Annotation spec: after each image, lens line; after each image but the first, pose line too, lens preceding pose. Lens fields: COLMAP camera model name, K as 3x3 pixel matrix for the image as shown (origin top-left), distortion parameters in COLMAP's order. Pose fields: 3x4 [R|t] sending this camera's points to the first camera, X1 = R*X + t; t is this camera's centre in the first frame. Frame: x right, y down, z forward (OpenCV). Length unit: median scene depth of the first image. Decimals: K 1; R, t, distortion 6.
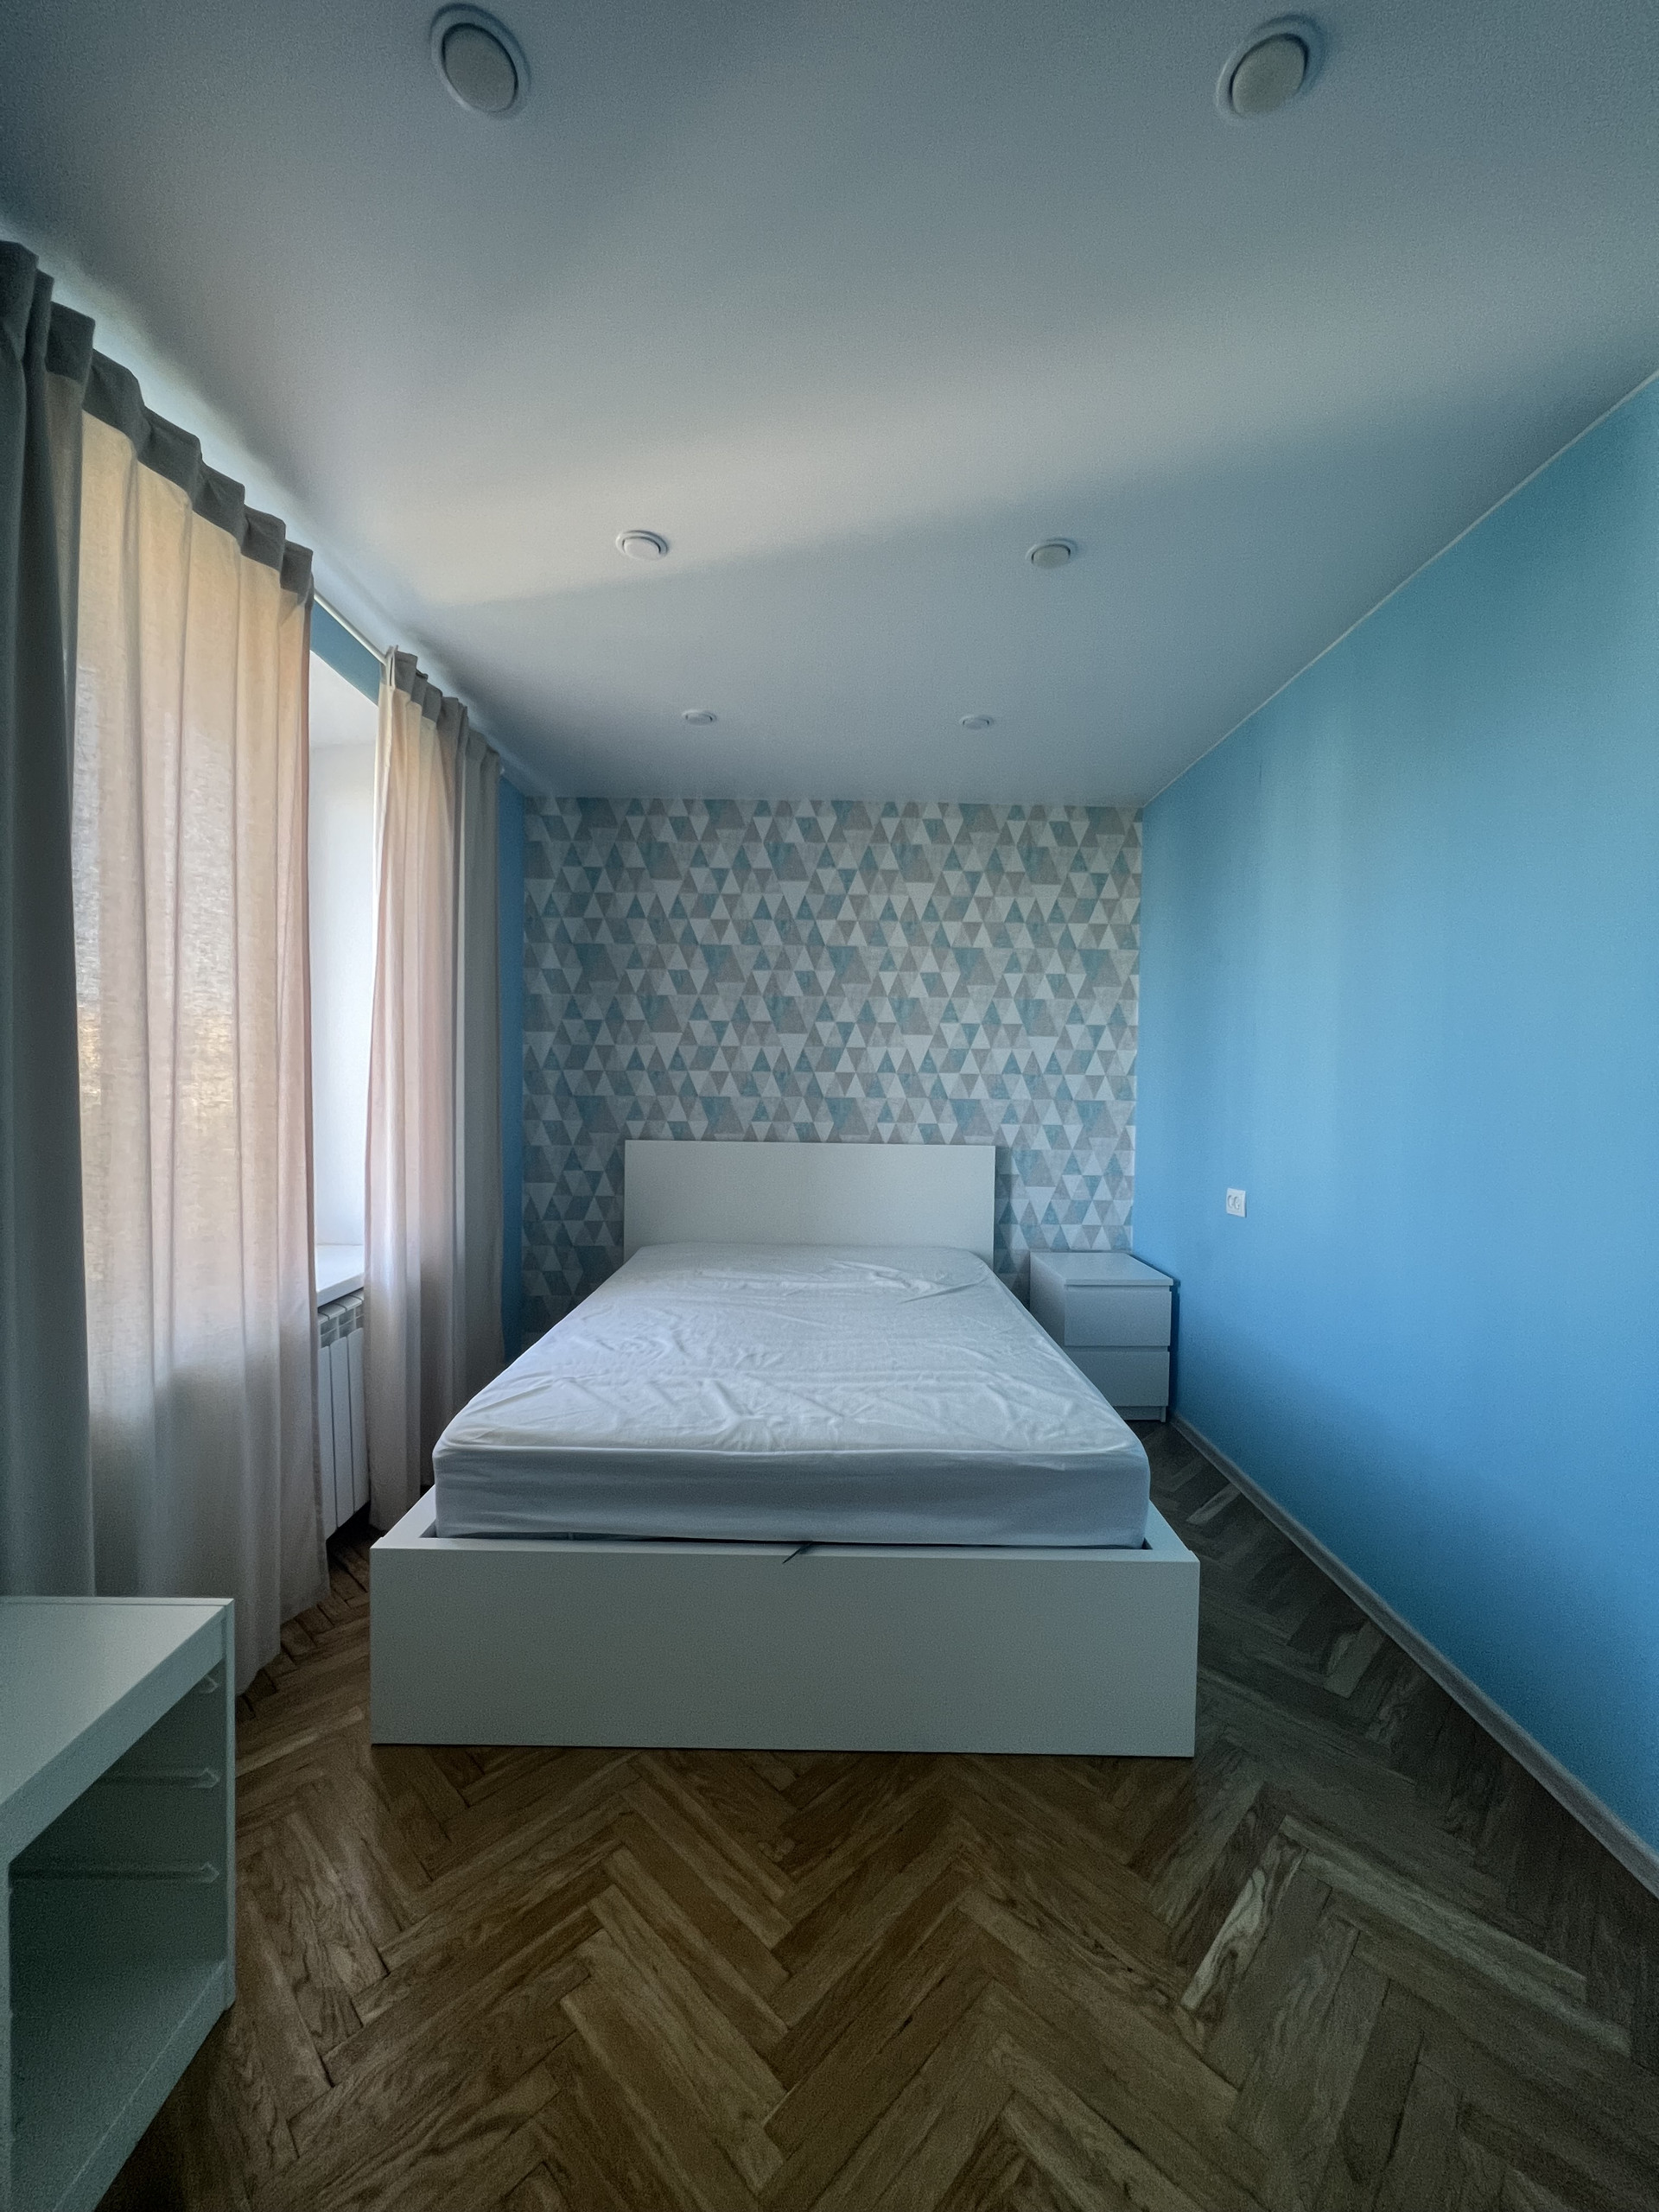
lens RADIAL K [[883.2, 0, 829.5], [0, 883.2, 1106.0], [0, 0, 1]] dist [0.000285, 0.000156]
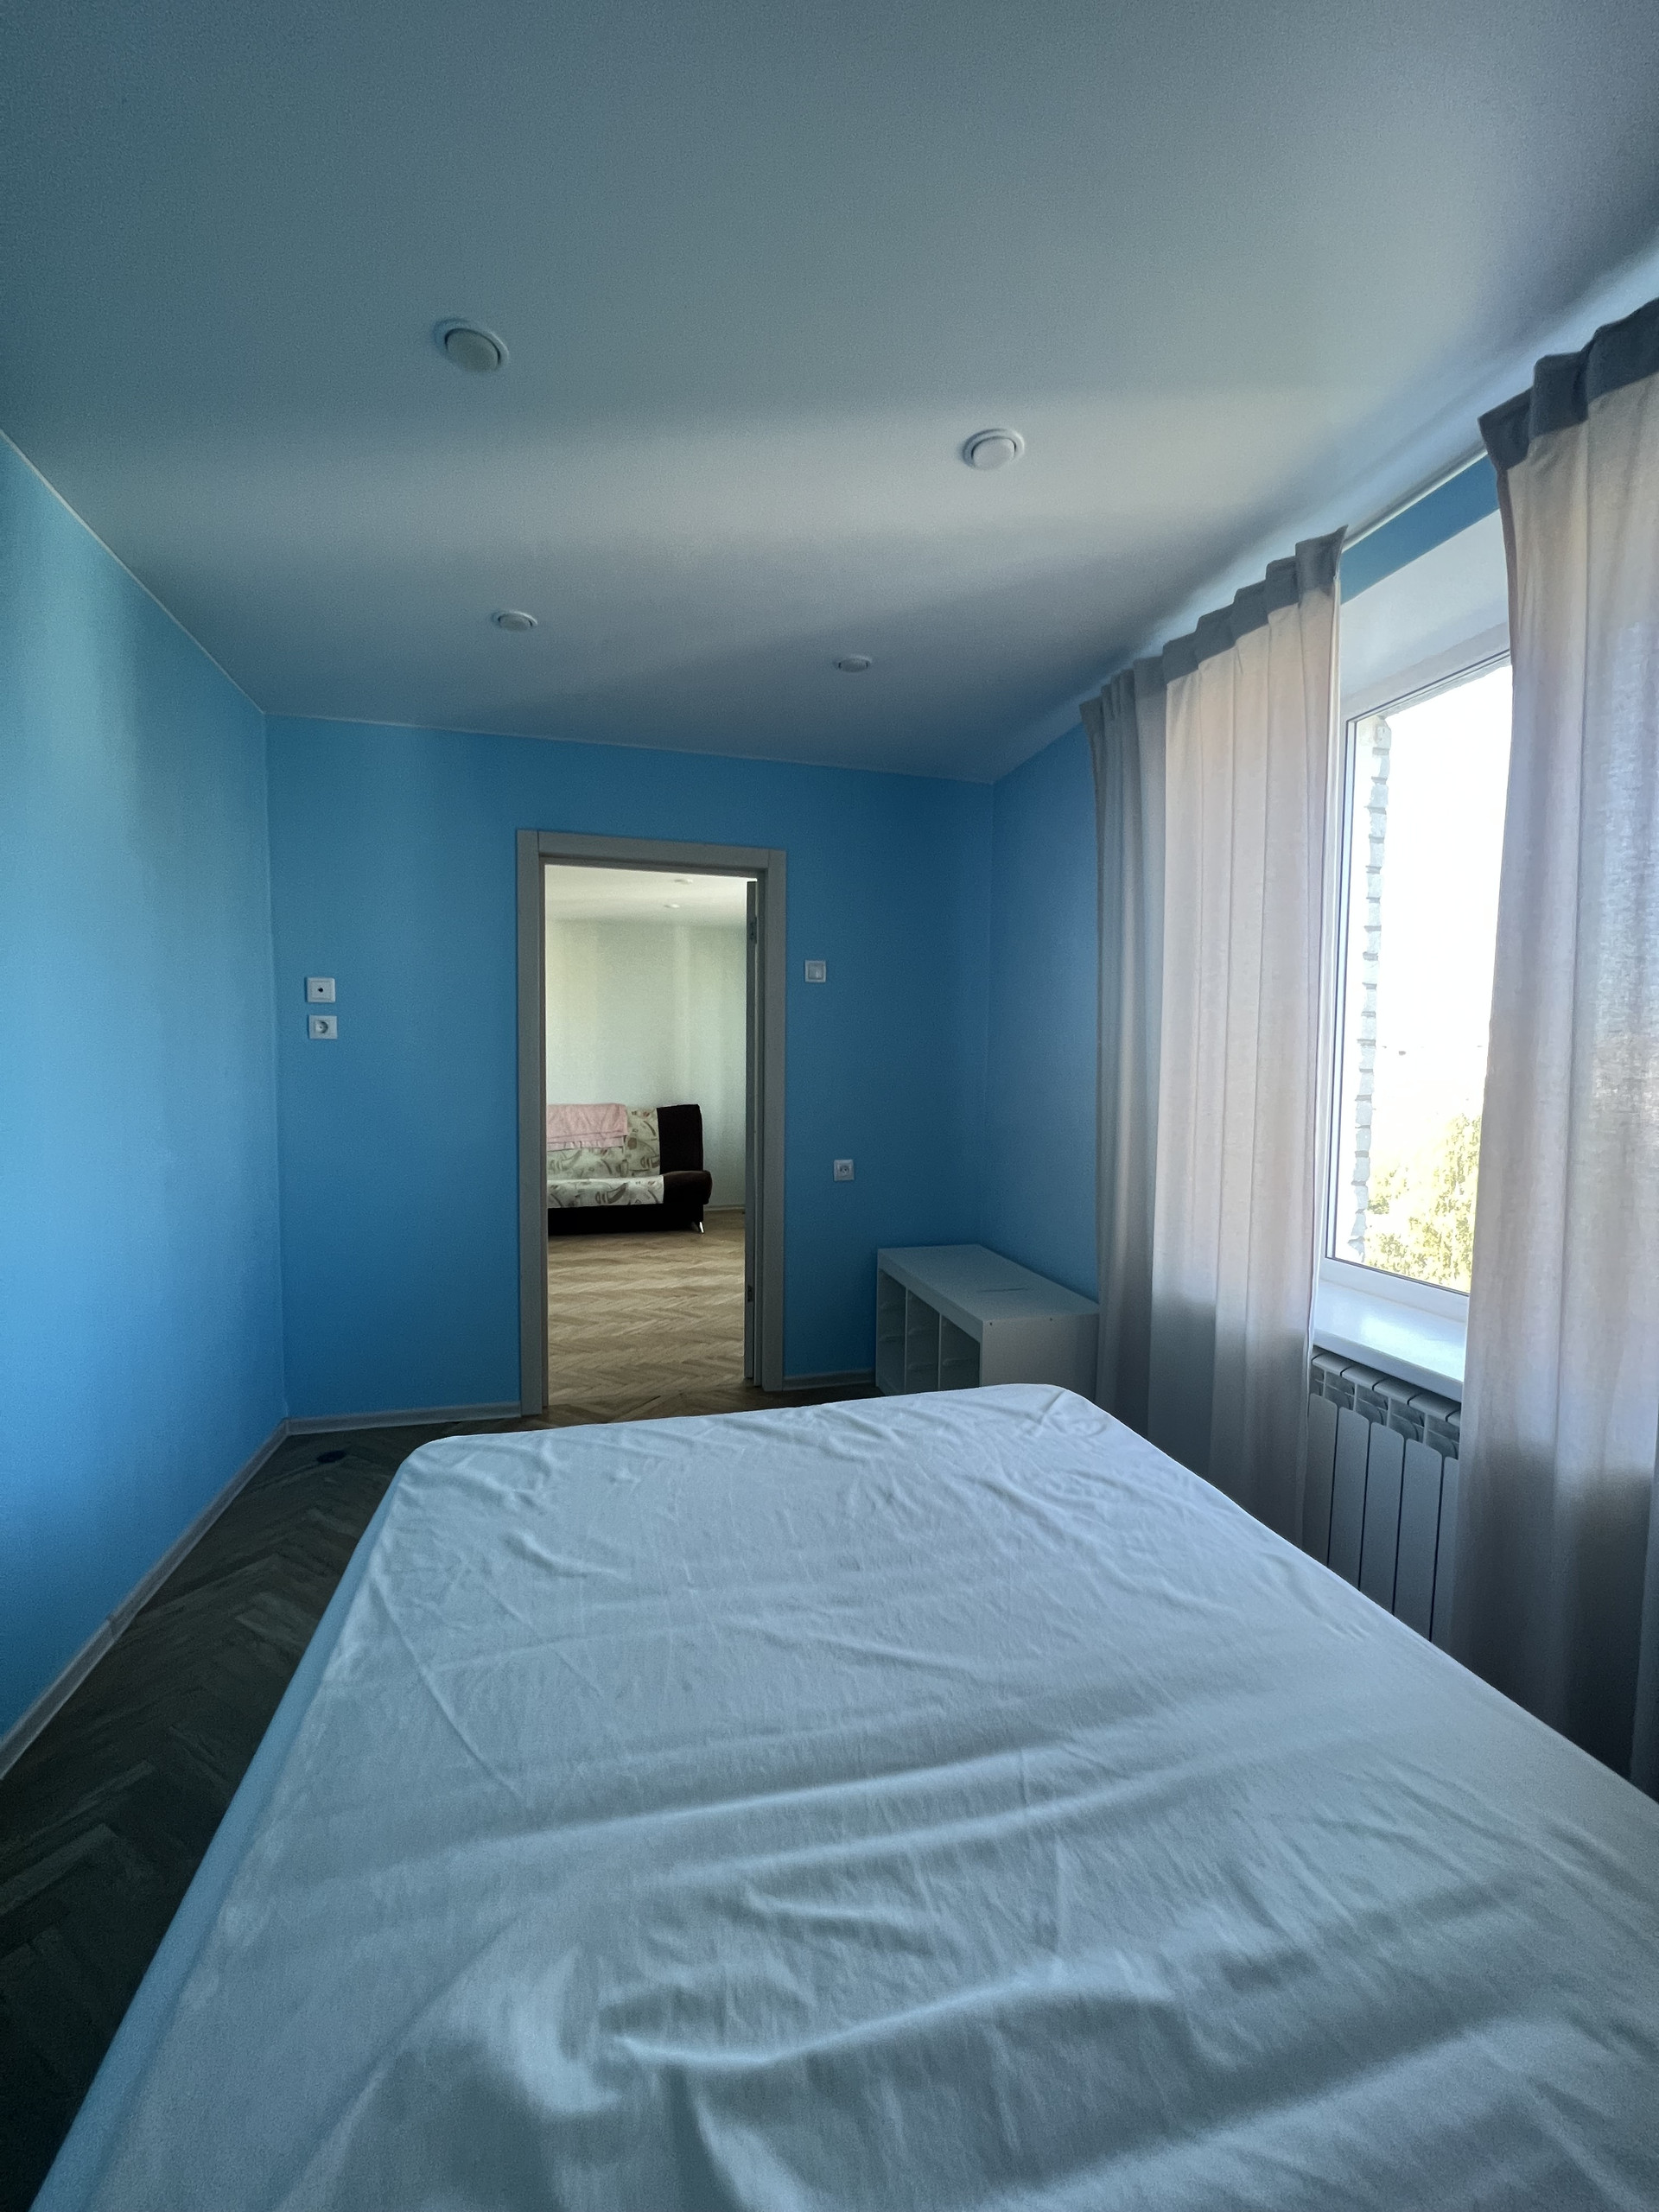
lens RADIAL K [[883.2, 0, 829.5], [0, 883.2, 1106.0], [0, 0, 1]] dist [0.000285, 0.000156]
pose [[-0.964371, -0.013230, -0.264222, 0.154351], [-0.032498, 0.997109, 0.068687, -0.068101], [0.262549, 0.074826, -0.962013, 1.813419]]
